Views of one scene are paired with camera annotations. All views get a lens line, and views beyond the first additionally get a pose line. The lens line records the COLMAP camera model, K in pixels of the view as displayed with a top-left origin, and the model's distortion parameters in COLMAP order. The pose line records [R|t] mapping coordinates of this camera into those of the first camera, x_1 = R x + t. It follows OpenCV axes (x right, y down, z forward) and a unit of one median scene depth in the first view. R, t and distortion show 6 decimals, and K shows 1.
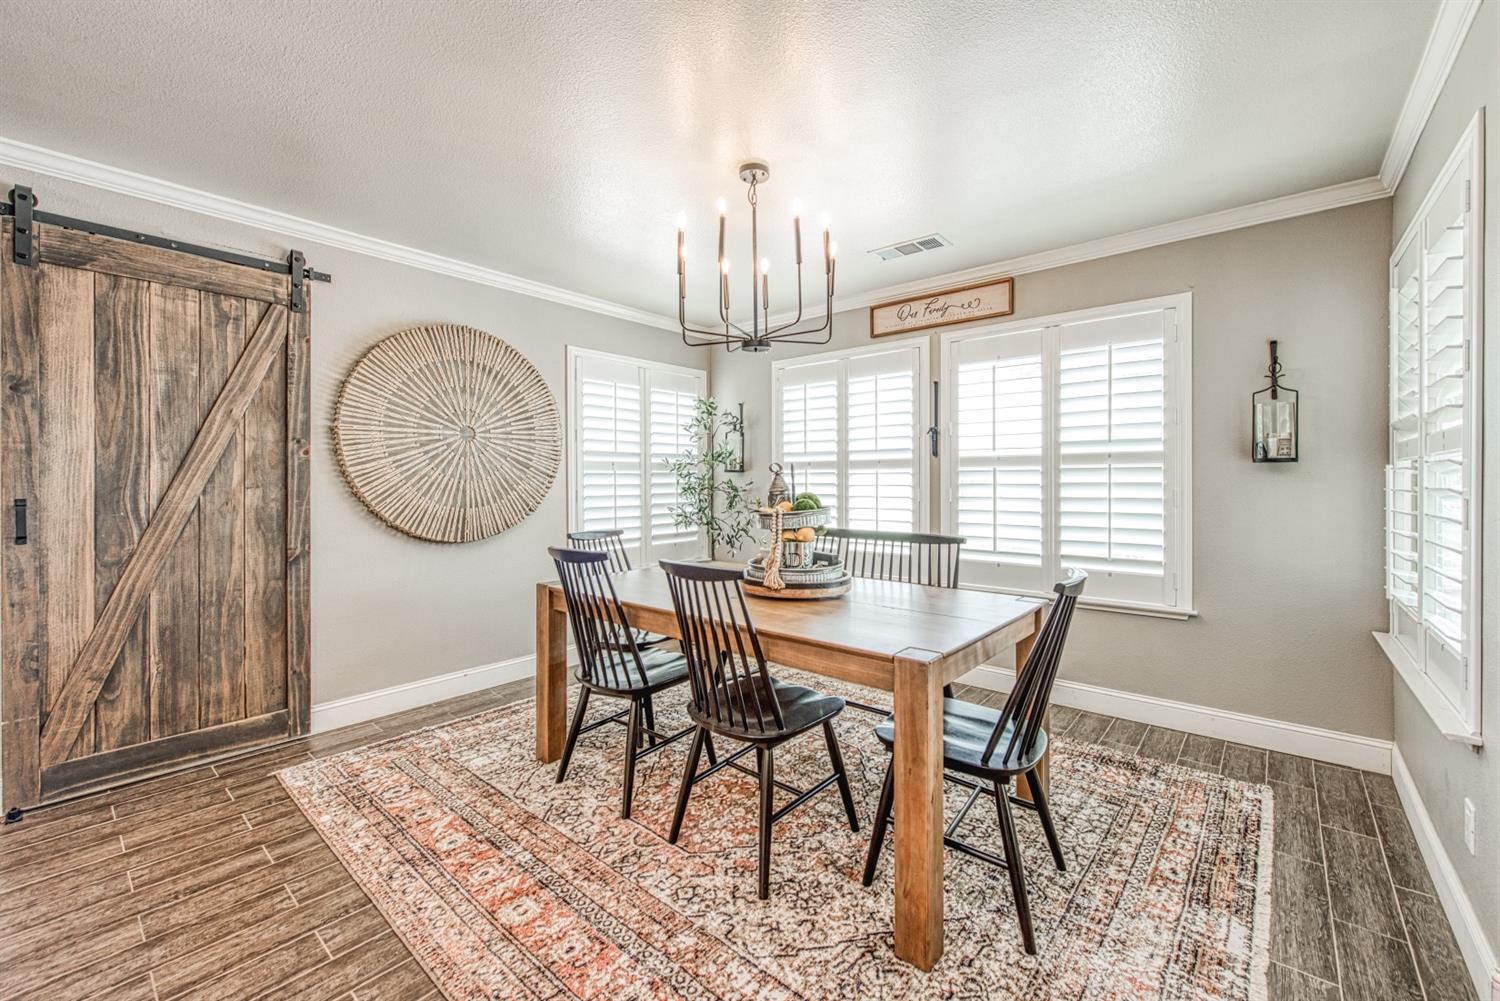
lens RADIAL K [[613.7, 0, 723.2], [0, 613.7, 484.3], [0, 0, 1]] dist [-0.011894, -0.002035]
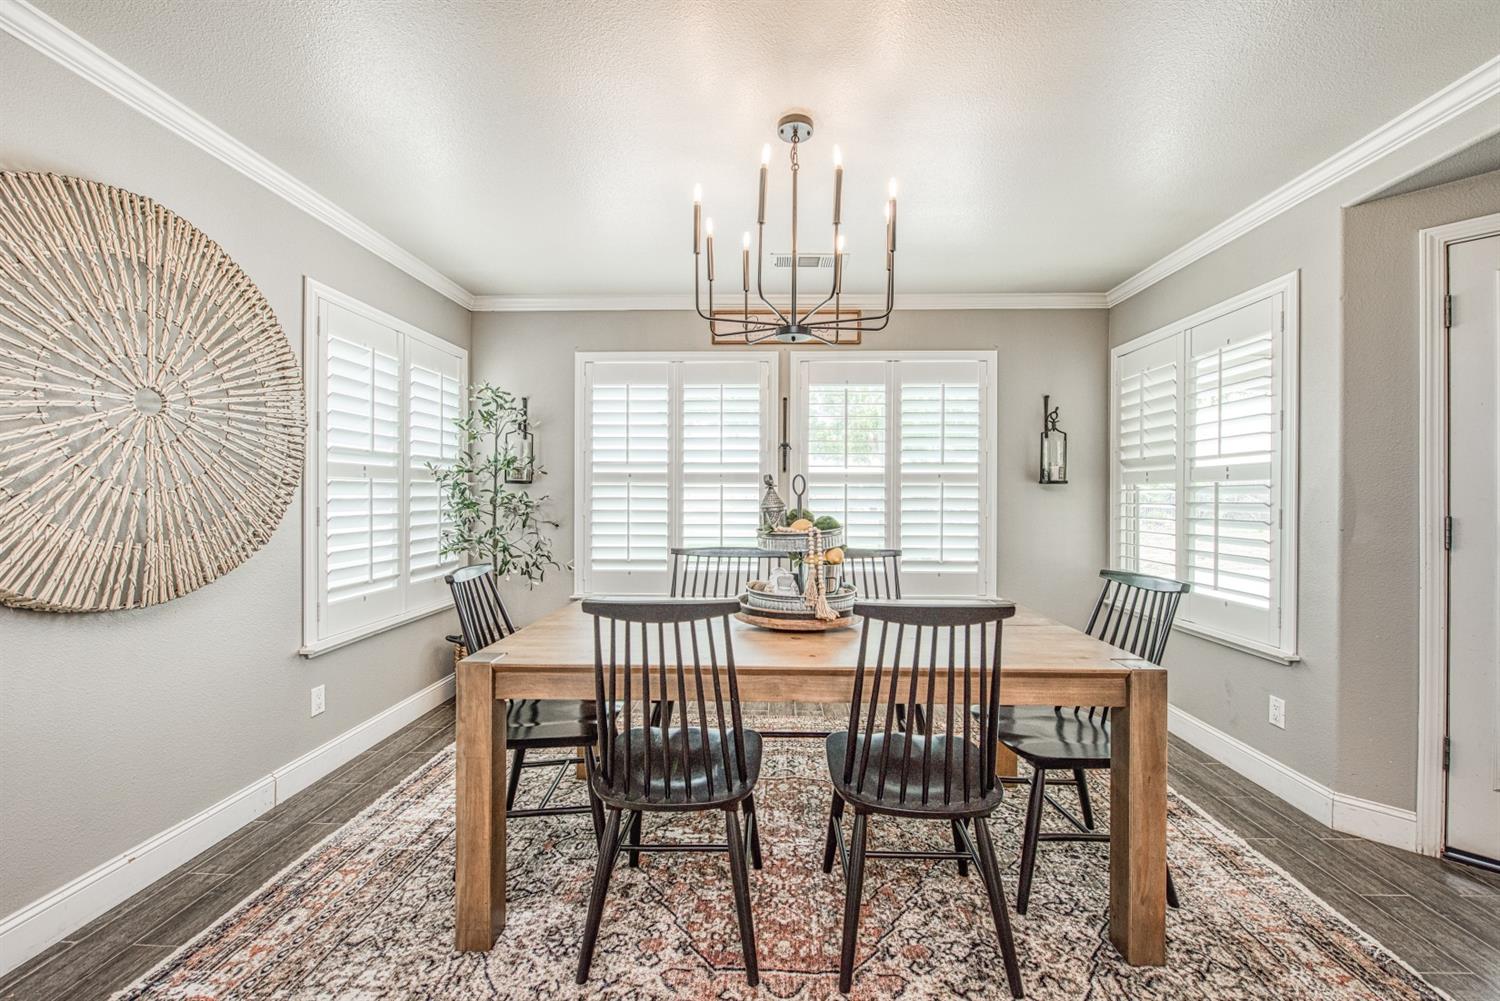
lens RADIAL K [[613.7, 0, 724.7], [0, 613.7, 498.4], [0, 0, 1]] dist [-0.011894, -0.002035]
pose [[0.765923, 0.003242, 0.642924, -0.388691], [-0.002291, 0.999995, -0.002312, 0.000830], [-0.642928, 0.000298, 0.765926, 0.292025]]
